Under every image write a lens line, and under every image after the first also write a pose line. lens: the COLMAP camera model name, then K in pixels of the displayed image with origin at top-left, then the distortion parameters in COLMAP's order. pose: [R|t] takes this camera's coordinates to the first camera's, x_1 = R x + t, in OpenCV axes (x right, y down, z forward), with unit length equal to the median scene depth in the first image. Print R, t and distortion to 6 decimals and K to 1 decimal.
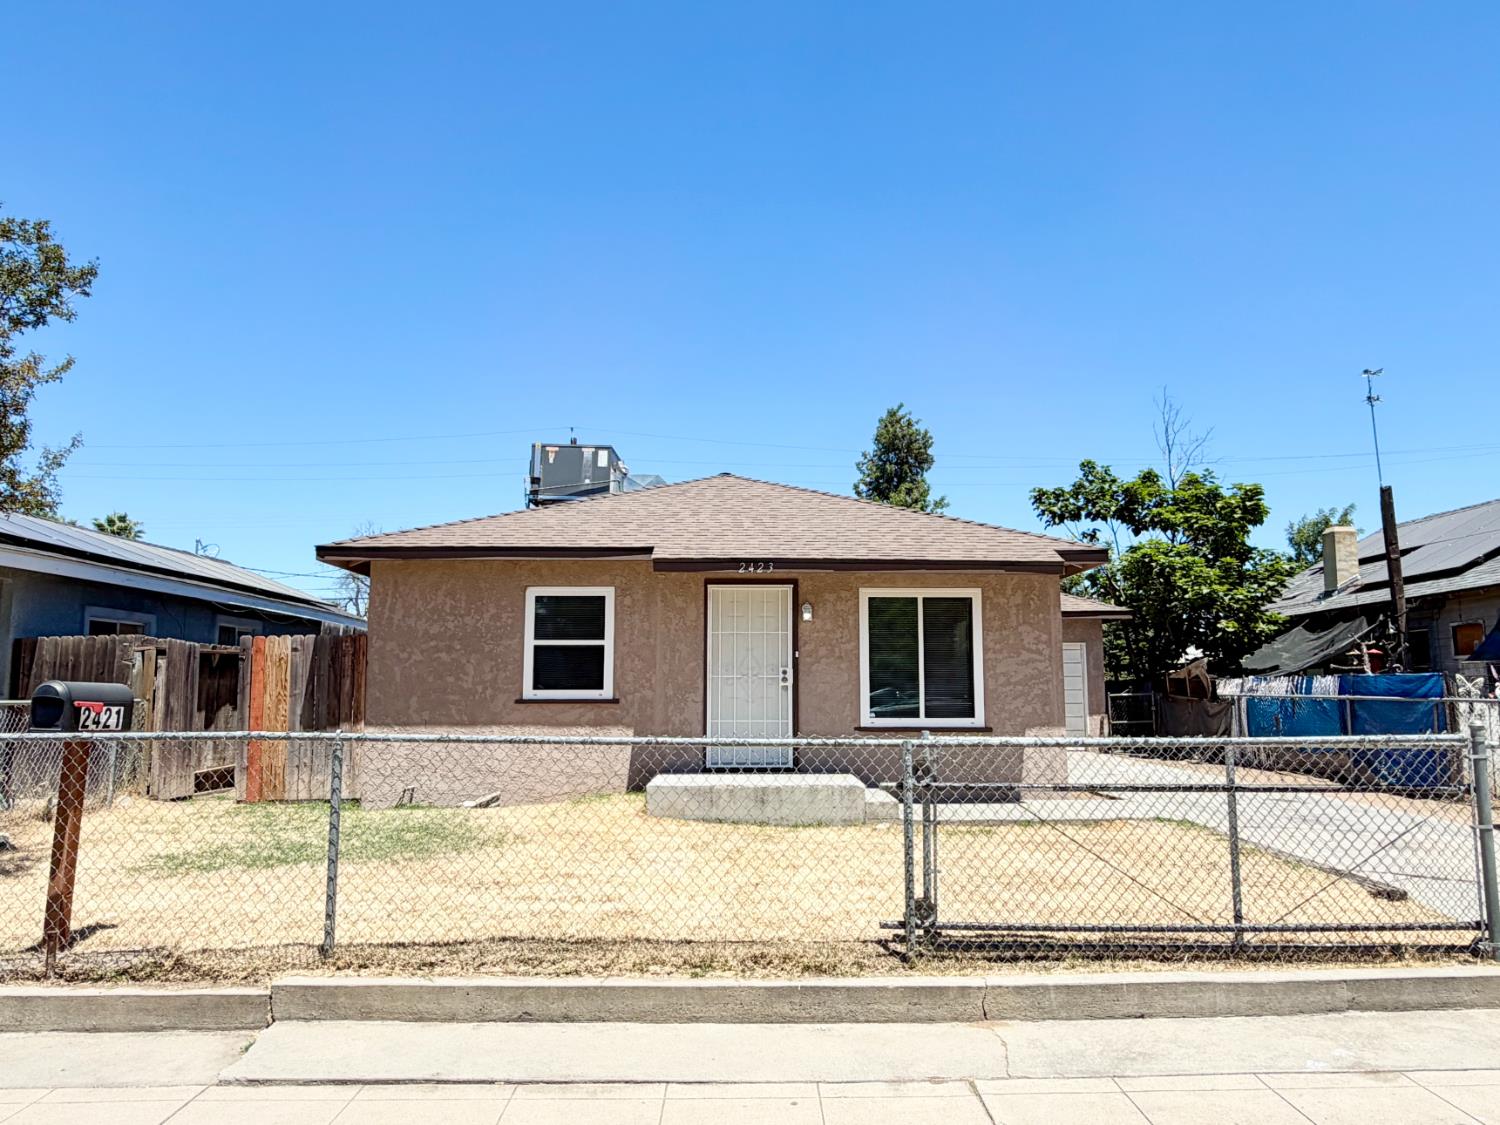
lens RADIAL K [[595.0, 0, 750.0], [0, 595.0, 562.5], [0, 0, 1]] dist [0.001235, -0.000211]
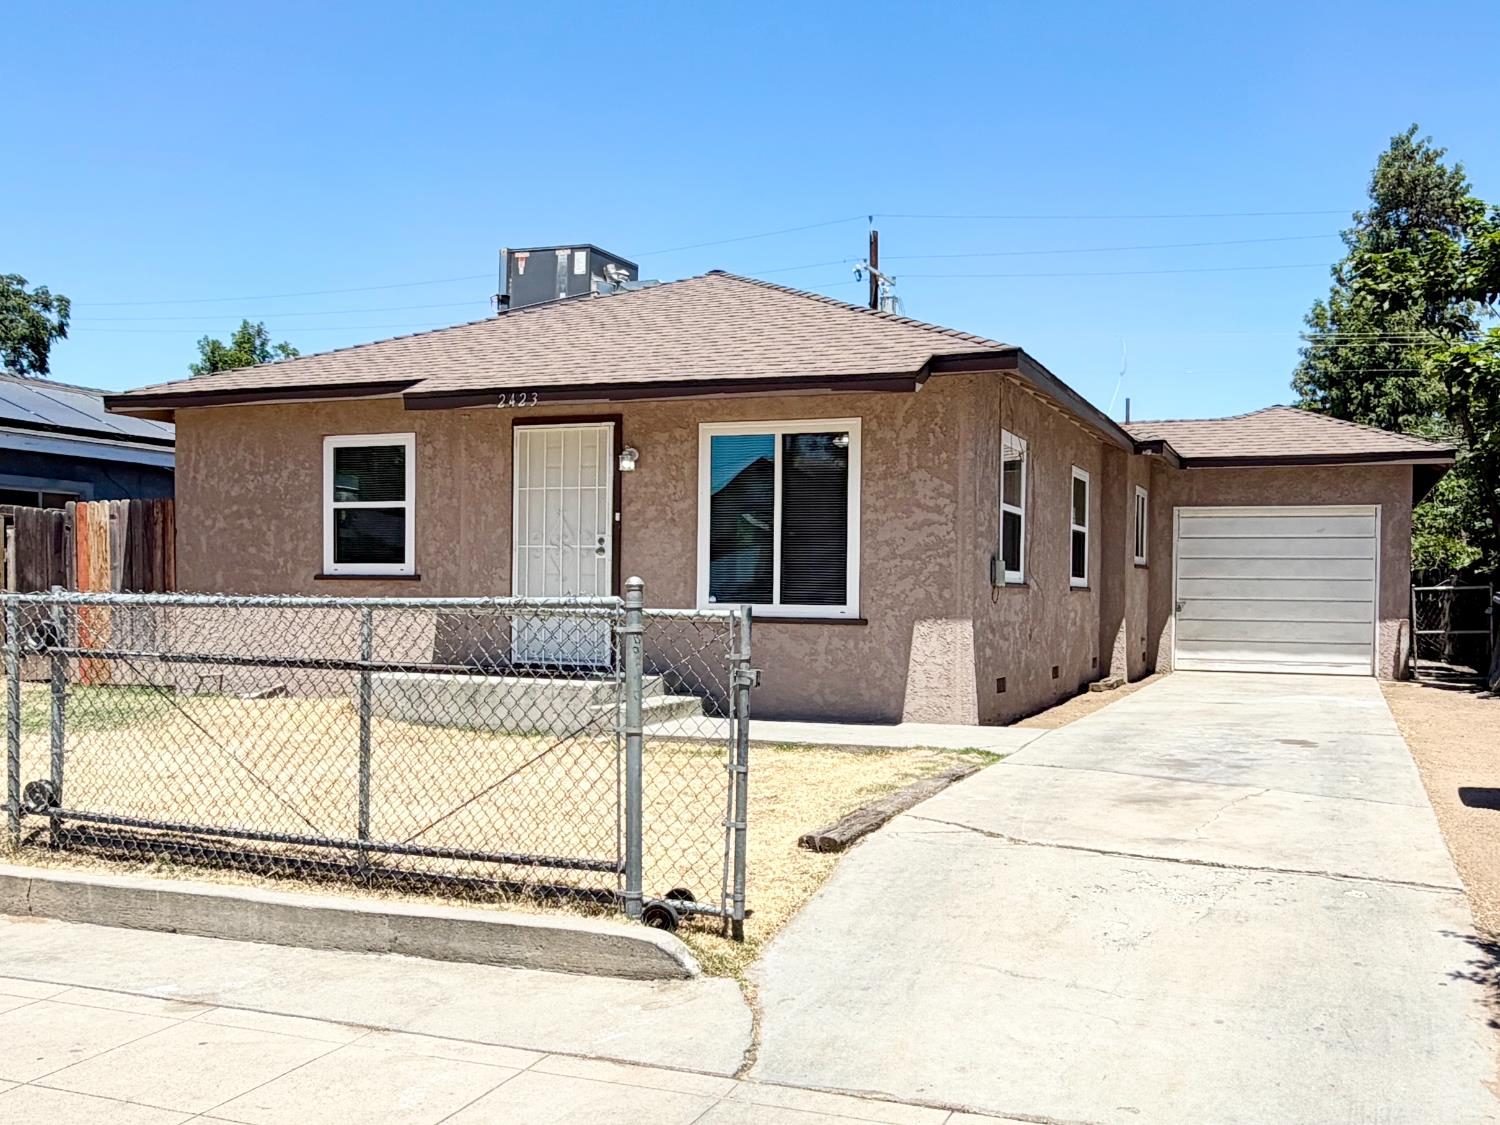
lens RADIAL K [[840.1, 0, 750.0], [0, 840.1, 477.2], [0, 0, 1]] dist [0.002108, -0.001248]
pose [[0.971030, -0.018652, -0.238230, 0.471066], [0.039996, 0.995572, 0.085075, 0.023369], [0.235588, -0.092138, 0.967475, 0.038293]]
